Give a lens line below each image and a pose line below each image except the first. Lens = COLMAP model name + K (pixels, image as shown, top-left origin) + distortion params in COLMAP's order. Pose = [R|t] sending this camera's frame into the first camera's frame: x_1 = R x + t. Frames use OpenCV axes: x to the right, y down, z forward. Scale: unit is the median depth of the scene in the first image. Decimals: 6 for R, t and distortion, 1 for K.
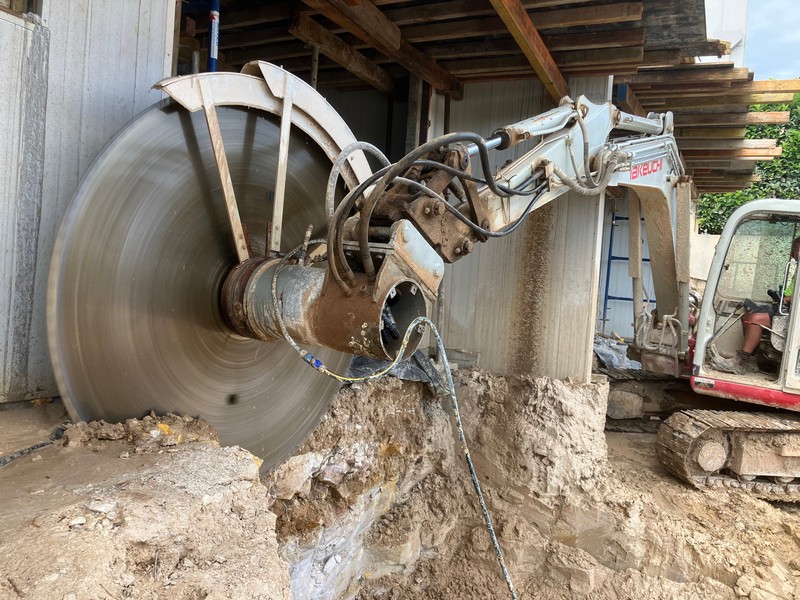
lens RADIAL K [[692.6, 0, 400.0], [0, 692.6, 300.0], [0, 0, 1]] dist [0.006189, 0.010829]
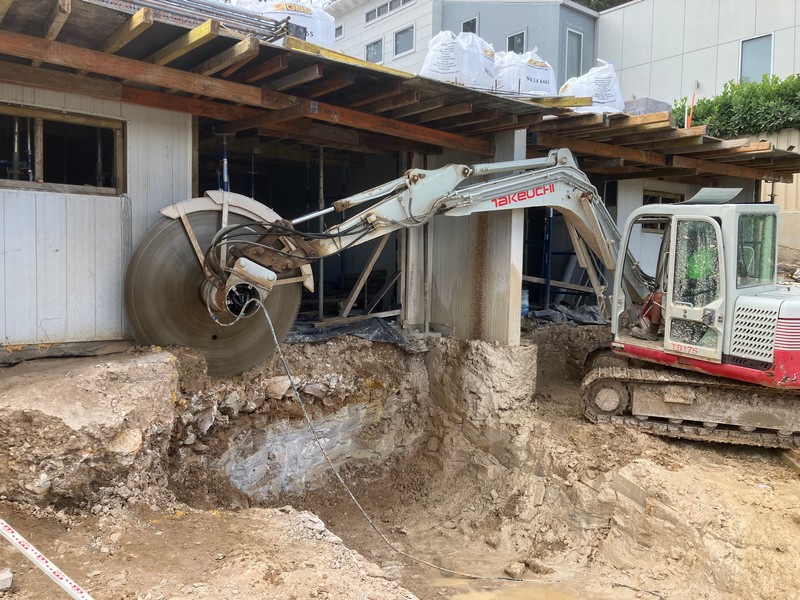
lens RADIAL K [[692.6, 0, 400.0], [0, 692.6, 300.0], [0, 0, 1]] dist [0.006189, 0.010829]
pose [[0.885968, -0.030857, -0.462718, 0.762846], [0.031909, 0.999475, -0.005556, 0.027858], [0.462646, -0.009843, 0.886488, -0.398923]]
